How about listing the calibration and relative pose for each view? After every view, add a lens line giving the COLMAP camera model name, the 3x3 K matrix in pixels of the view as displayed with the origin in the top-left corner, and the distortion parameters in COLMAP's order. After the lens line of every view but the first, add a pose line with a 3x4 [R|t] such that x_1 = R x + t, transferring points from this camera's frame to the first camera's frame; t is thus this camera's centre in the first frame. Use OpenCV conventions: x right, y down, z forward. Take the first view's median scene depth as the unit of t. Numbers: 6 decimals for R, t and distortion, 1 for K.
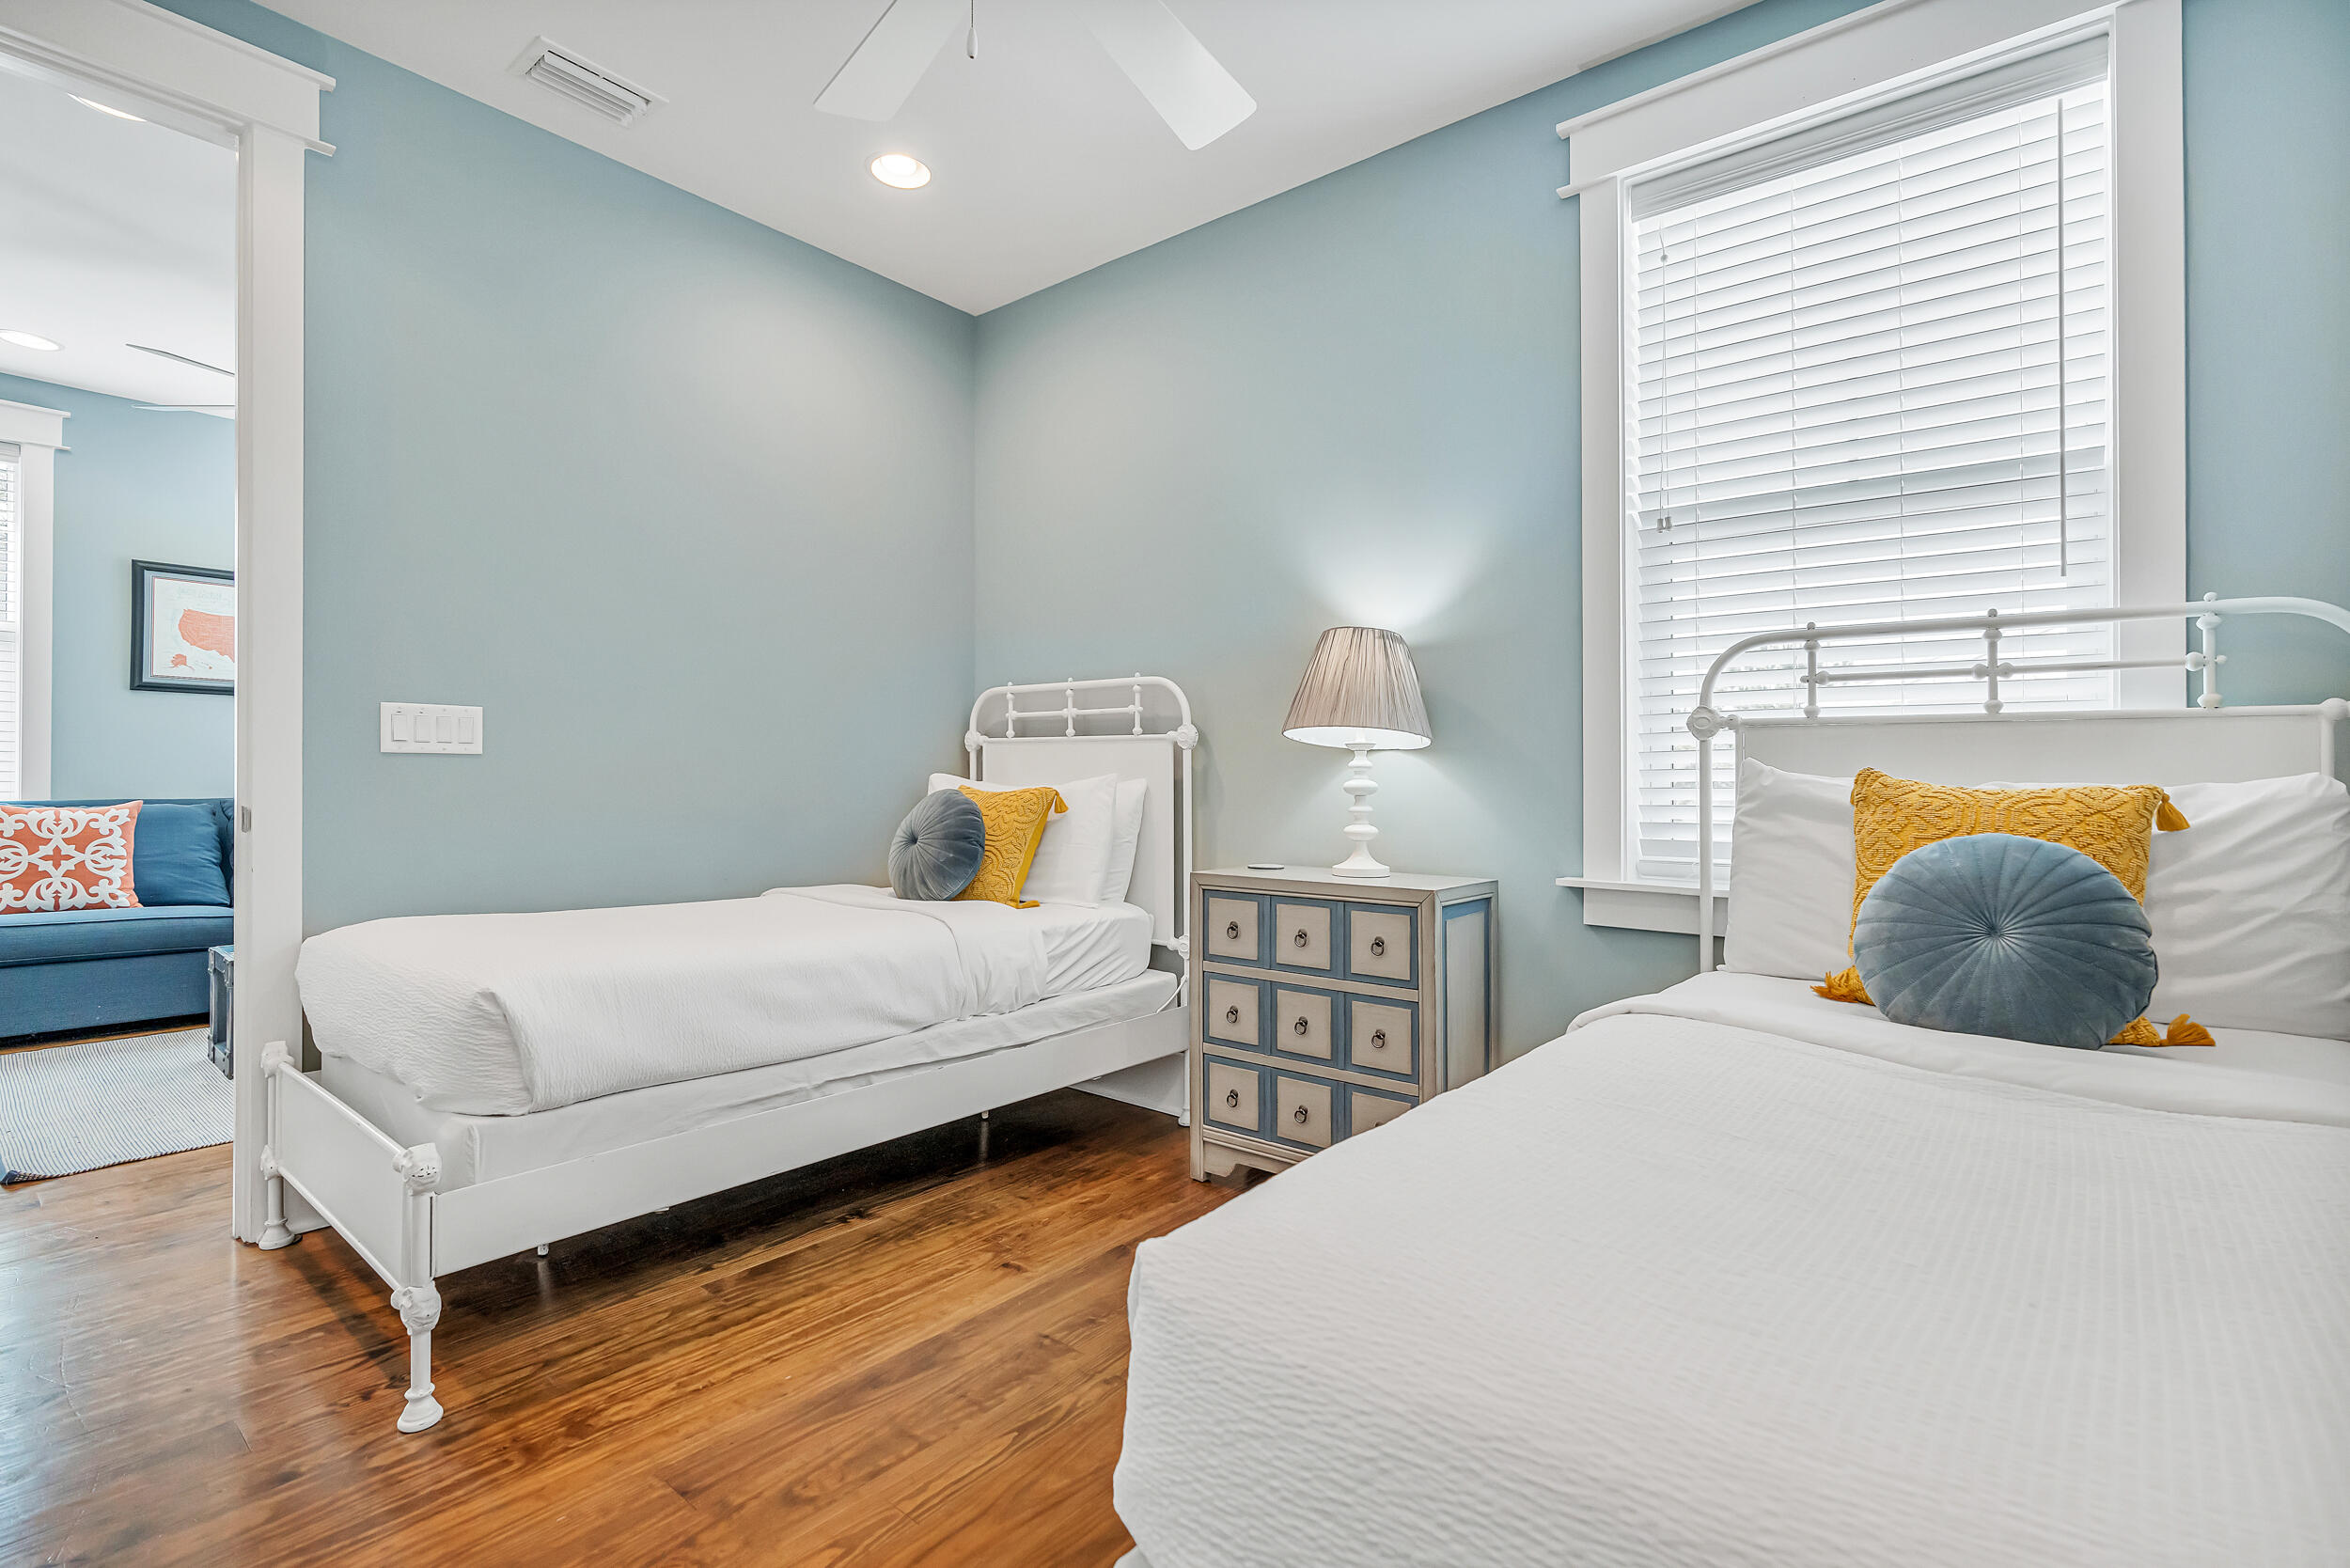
lens RADIAL K [[1065.4, 0, 1190.0], [0, 1065.4, 771.1], [0, 0, 1]] dist [-0.001694, 0.000841]
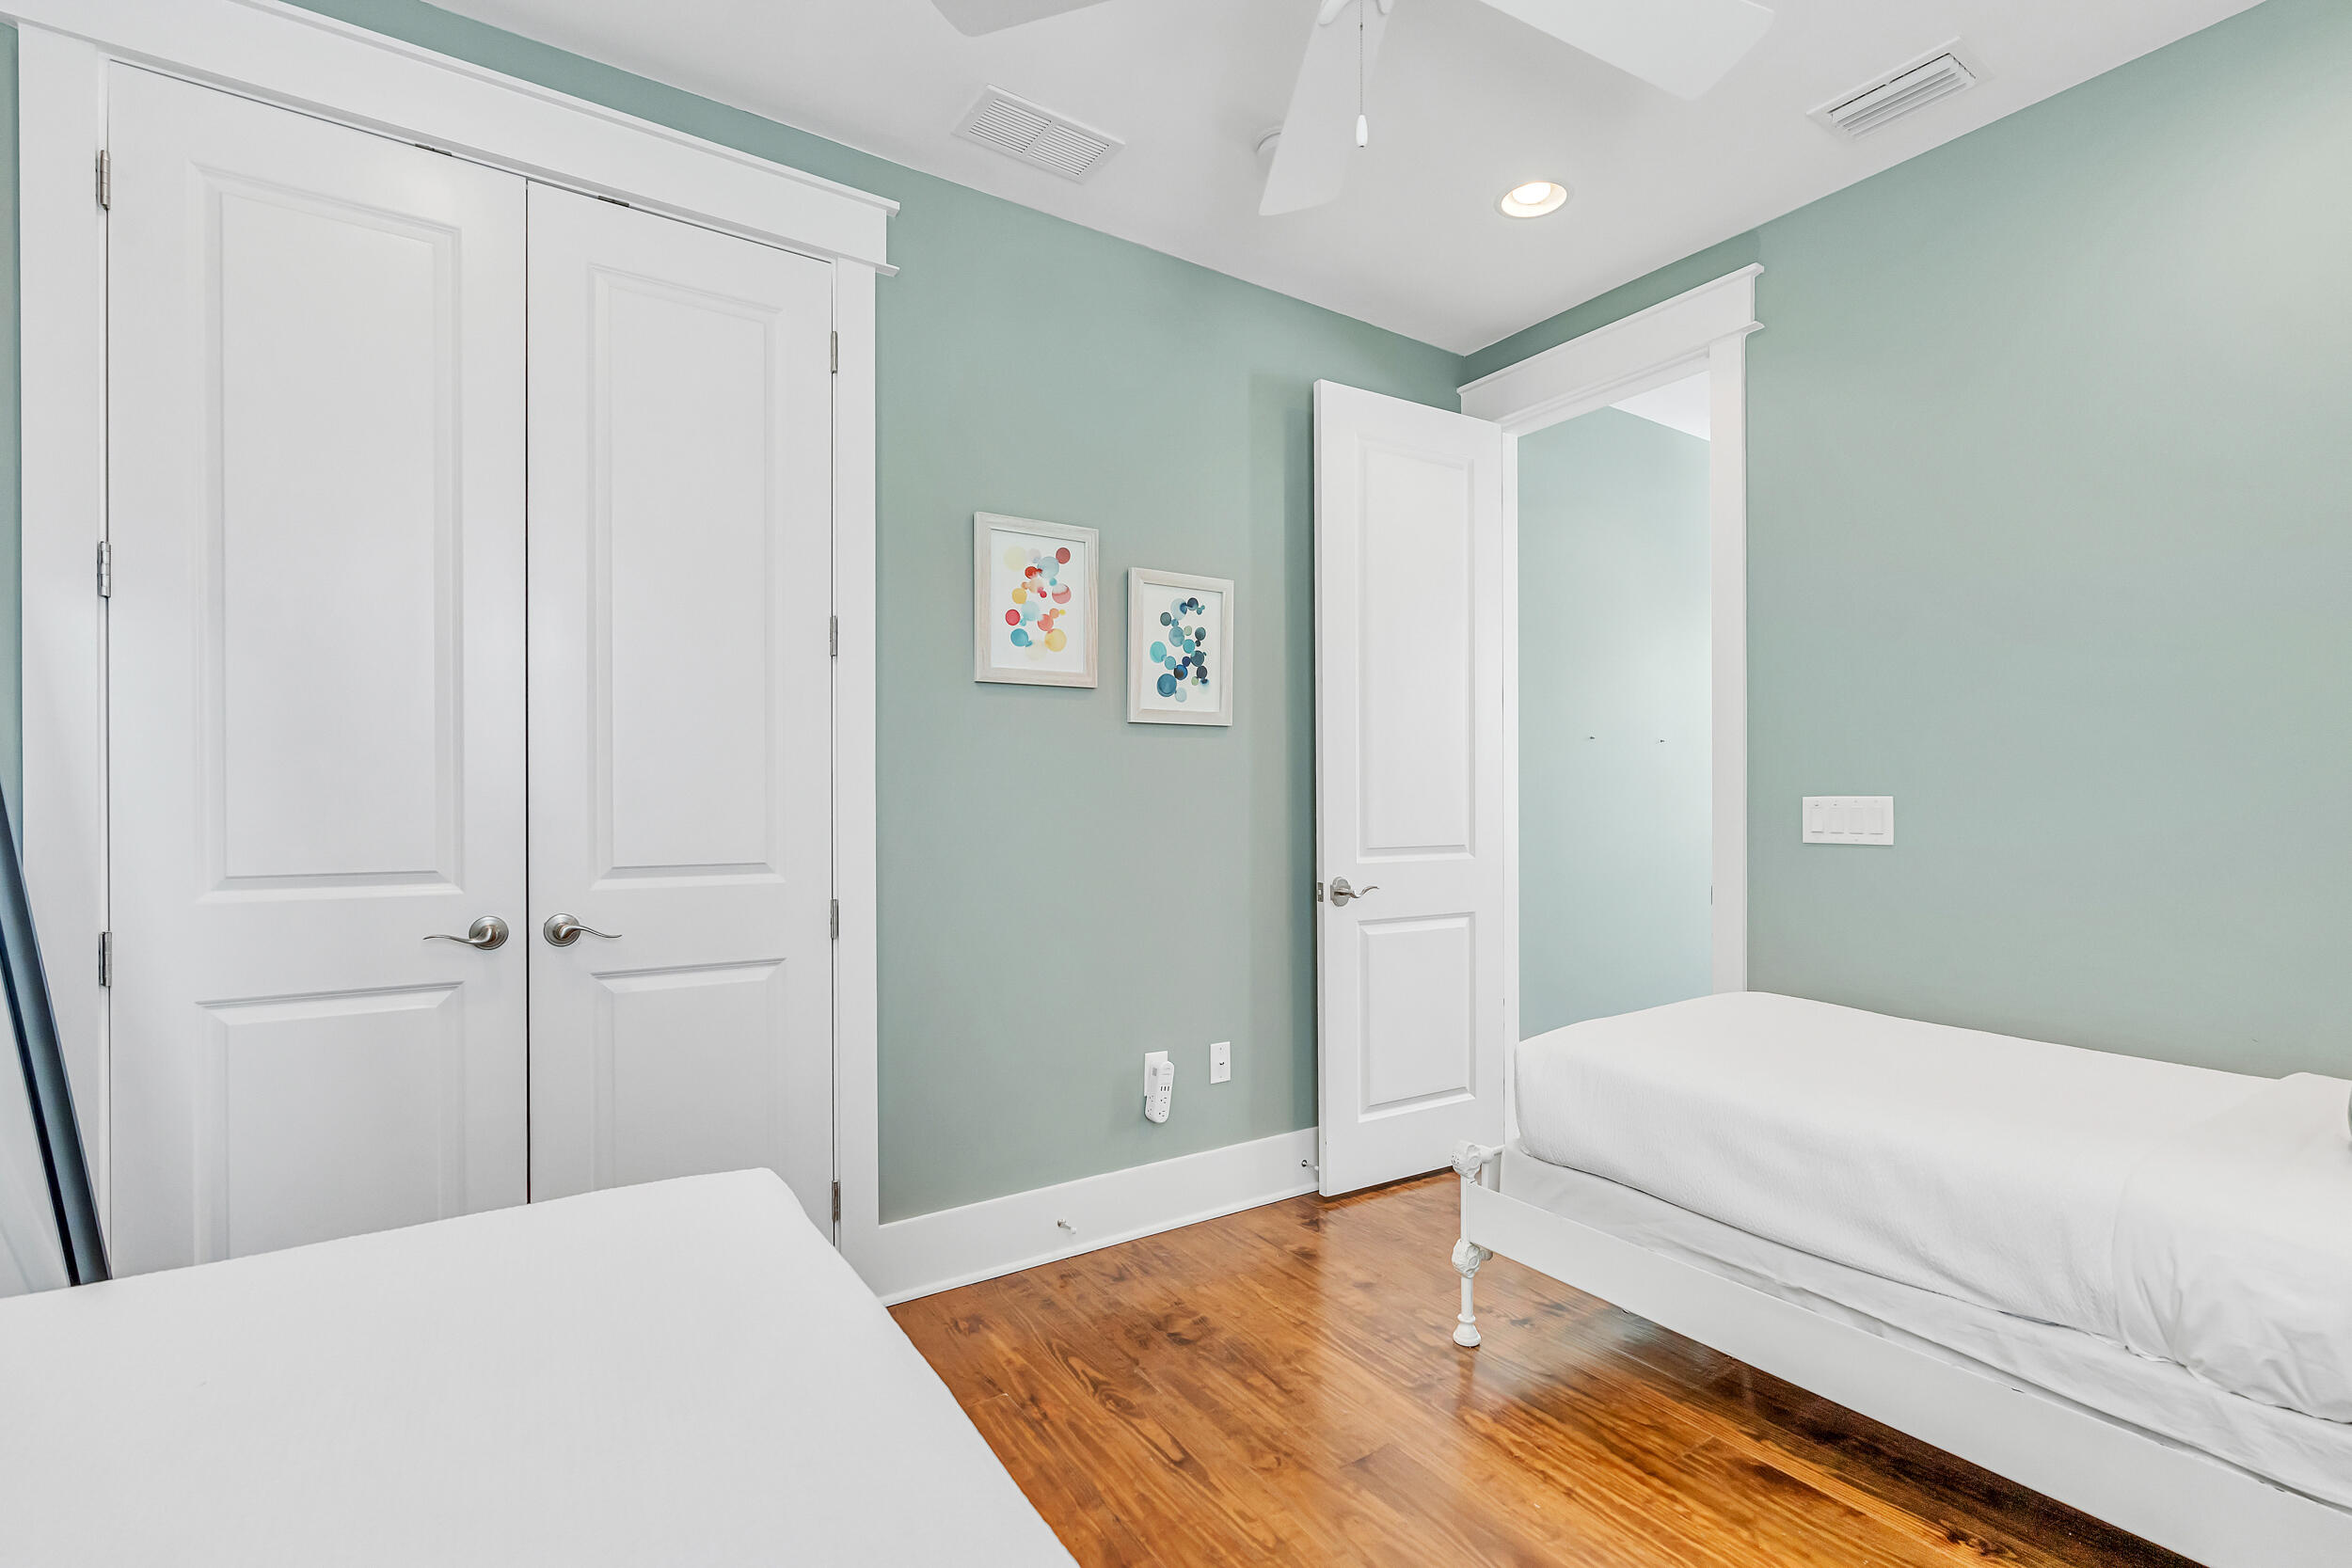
lens RADIAL K [[1066.1, 0, 1180.8], [0, 1066.1, 806.9], [0, 0, 1]] dist [-0.001694, 0.000841]
pose [[-0.290542, 0.001433, -0.956861, 0.538444], [0.009854, 0.999950, -0.001495, -0.066285], [0.956812, -0.009864, -0.290542, 0.791211]]
